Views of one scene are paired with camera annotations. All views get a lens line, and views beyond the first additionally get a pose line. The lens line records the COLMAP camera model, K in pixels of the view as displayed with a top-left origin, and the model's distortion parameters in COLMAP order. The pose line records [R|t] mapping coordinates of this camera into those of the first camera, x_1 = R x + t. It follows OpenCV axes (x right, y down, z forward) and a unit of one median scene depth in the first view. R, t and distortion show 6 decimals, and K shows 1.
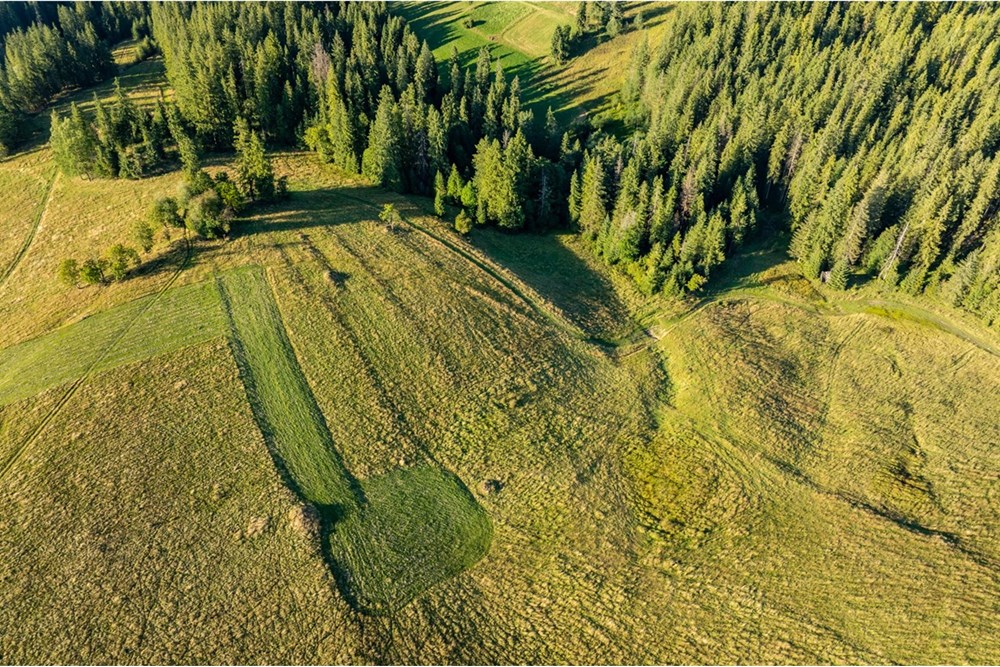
lens RADIAL K [[705.5, 0, 501.6], [0, 705.5, 331.9], [0, 0, 1]] dist [-0.046636, 0.015041]
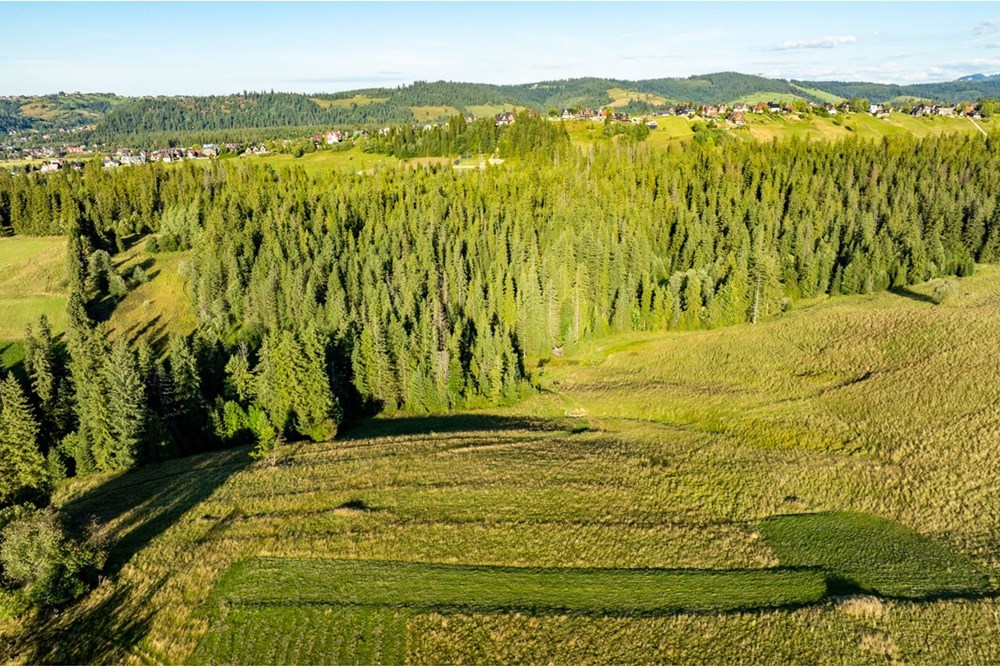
lens RADIAL K [[705.5, 0, 503.3], [0, 705.5, 333.3], [0, 0, 1]] dist [-0.046636, 0.015041]
pose [[0.485093, -0.269594, 0.831868, -0.670259], [0.587641, 0.804977, -0.081796, -0.074640], [-0.647582, 0.528518, 0.548913, 0.490147]]
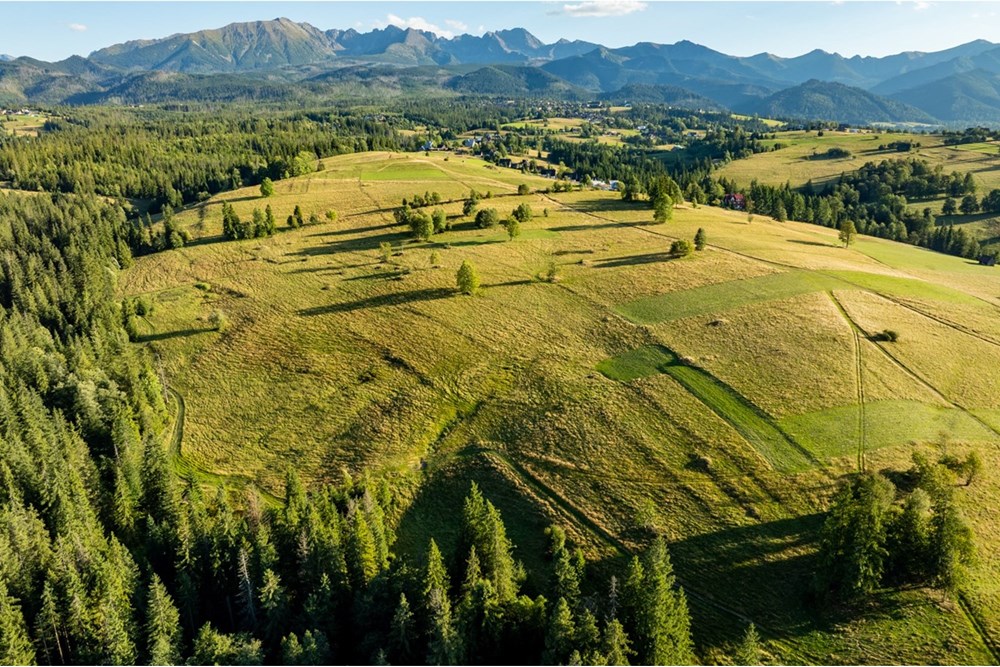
lens RADIAL K [[705.5, 0, 503.0], [0, 705.5, 335.0], [0, 0, 1]] dist [-0.046636, 0.015041]
pose [[-0.954117, -0.086403, 0.286696, -0.244685], [0.199920, 0.528980, 0.824750, -1.108434], [-0.222917, 0.844225, -0.487435, 1.440694]]
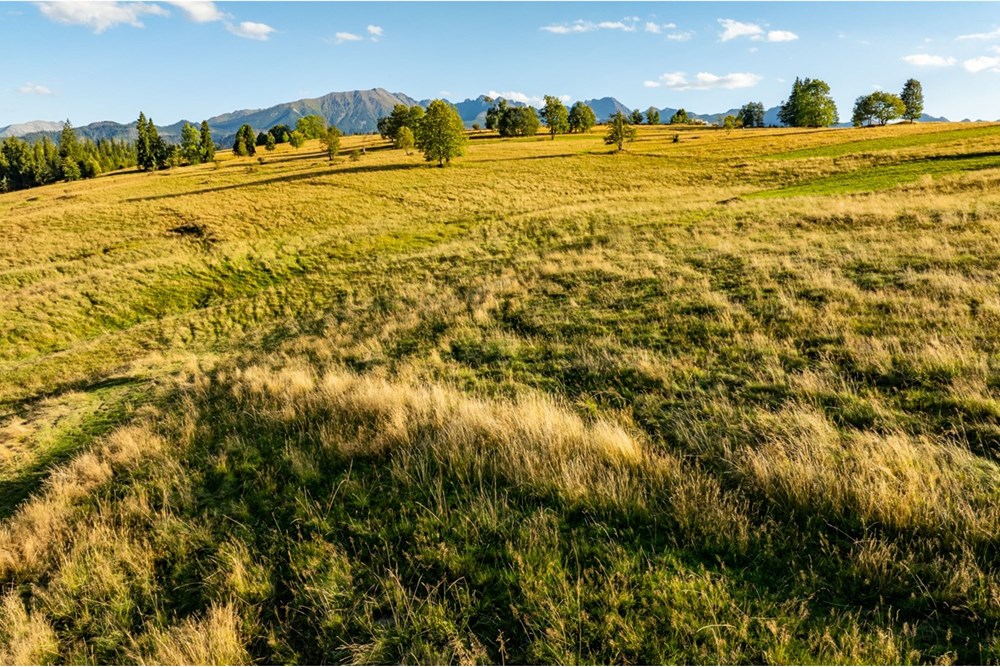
lens RADIAL K [[705.5, 0, 502.0], [0, 705.5, 333.6], [0, 0, 1]] dist [-0.046636, 0.015041]
pose [[-0.909666, -0.081020, 0.407361, -0.065551], [0.276241, 0.614393, 0.739062, -0.116875], [-0.310158, 0.784830, -0.536511, 1.077991]]
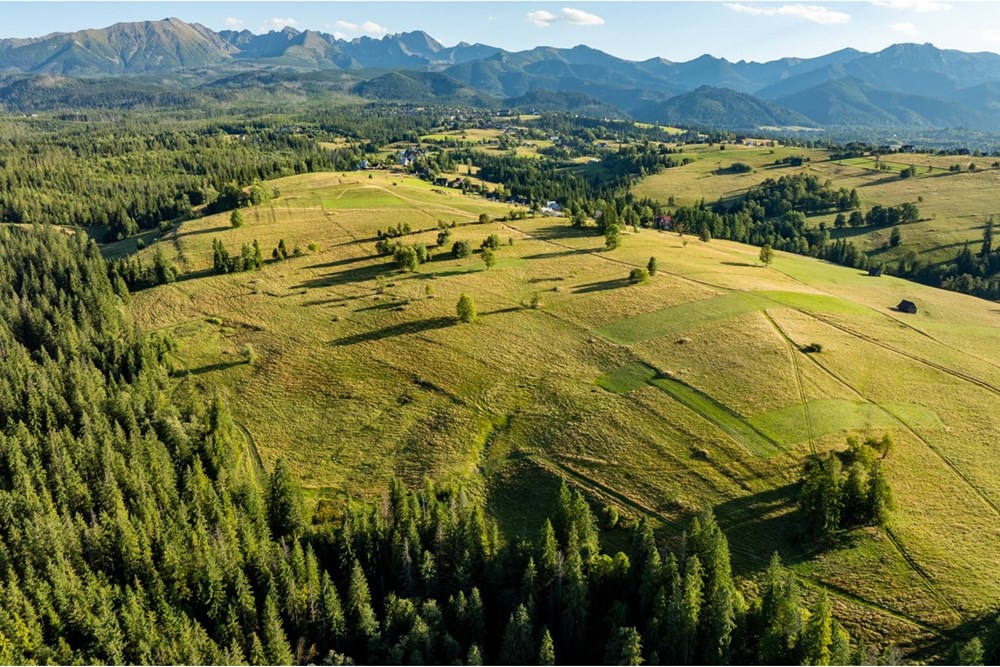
lens RADIAL K [[705.5, 0, 503.2], [0, 705.5, 336.2], [0, 0, 1]] dist [-0.046636, 0.015041]
pose [[-0.985999, -0.047604, 0.159811, -0.062292], [0.111849, 0.522003, 0.845578, -1.467070], [-0.123675, 0.851614, -0.509370, 1.600645]]
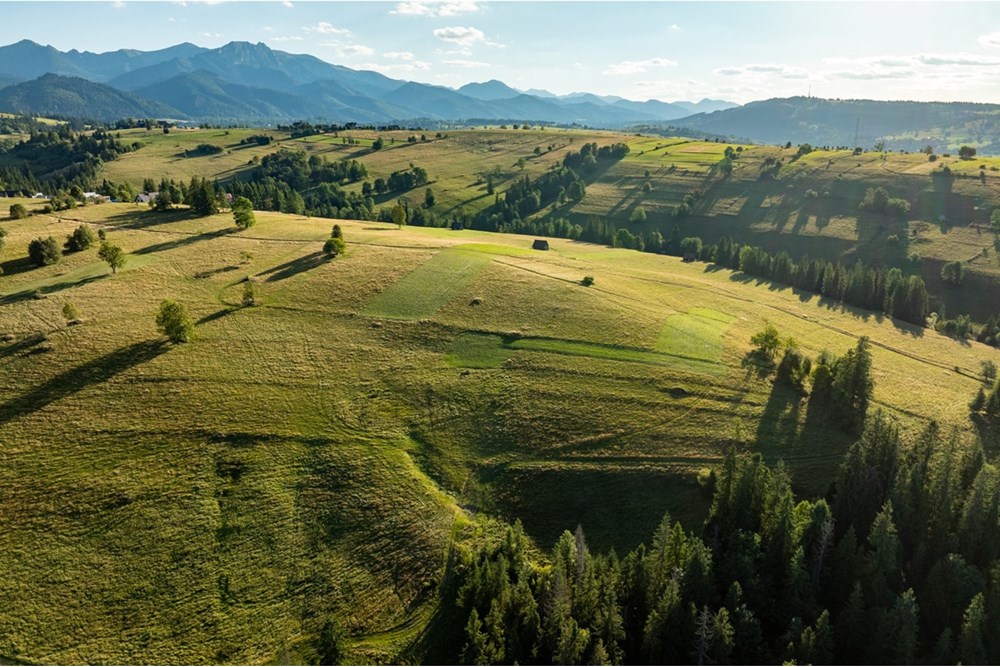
lens RADIAL K [[705.5, 0, 504.7], [0, 705.5, 332.5], [0, 0, 1]] dist [-0.046636, 0.015041]
pose [[-0.775342, 0.176631, -0.606338, 0.791524], [-0.425930, 0.562624, 0.708546, -0.940406], [0.466292, 0.807623, -0.360993, 1.259642]]
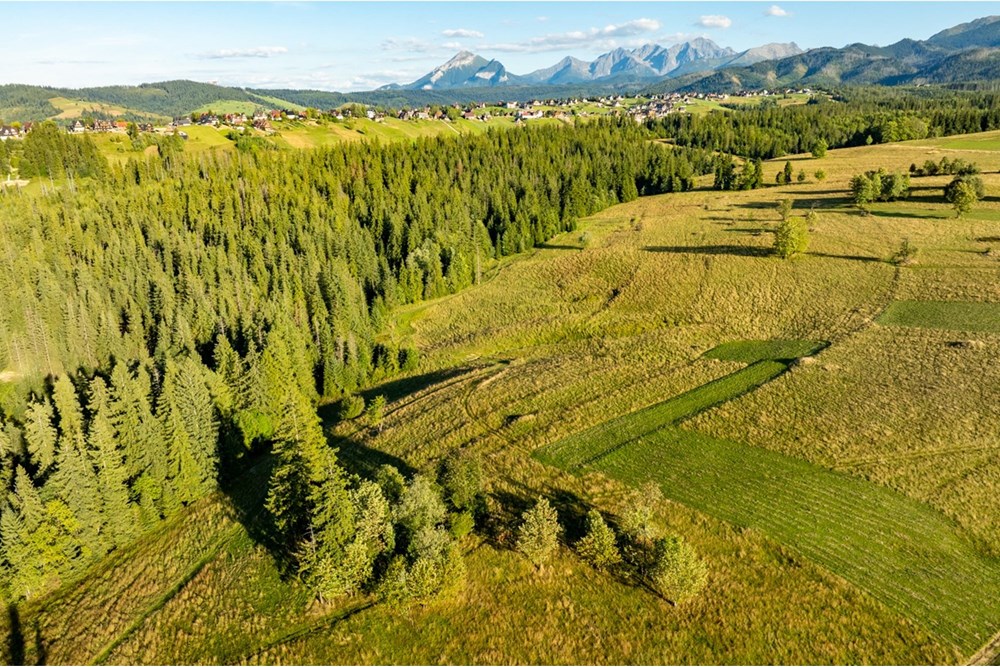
lens RADIAL K [[705.5, 0, 504.8], [0, 705.5, 337.4], [0, 0, 1]] dist [-0.046636, 0.015041]
pose [[-0.219606, -0.296292, 0.929507, -1.008246], [0.656516, 0.659872, 0.365452, -0.470751], [-0.721637, 0.690492, 0.049609, 0.926481]]
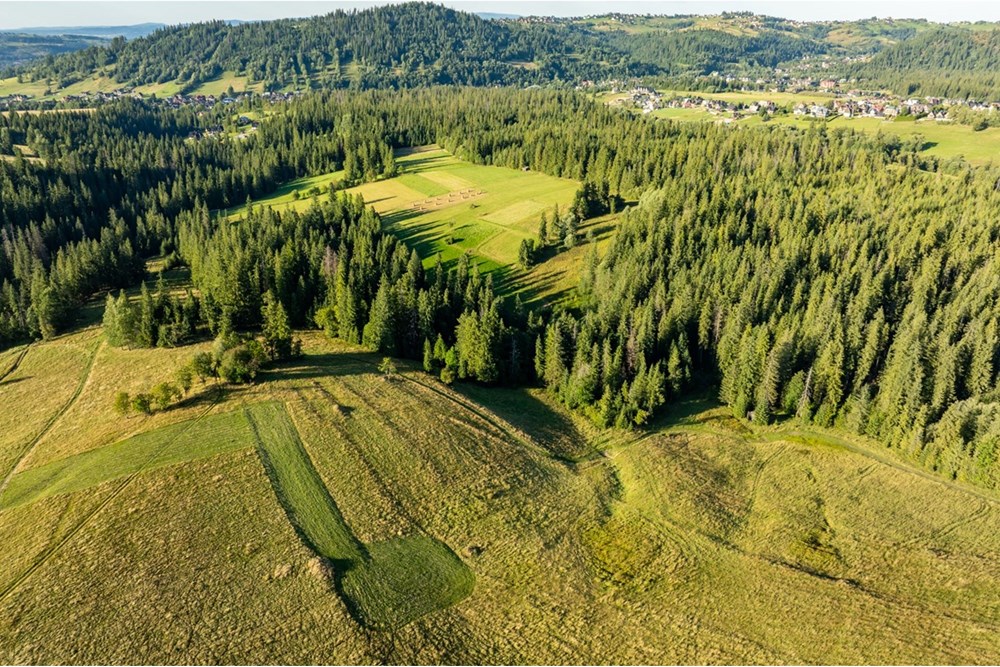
lens RADIAL K [[705.5, 0, 501.6], [0, 705.5, 327.5], [0, 0, 1]] dist [-0.046636, 0.015041]
pose [[0.999344, -0.010969, 0.034500, -0.002813], [0.021416, 0.947482, -0.319092, 0.186085], [-0.029188, 0.319622, 0.947096, -0.207449]]
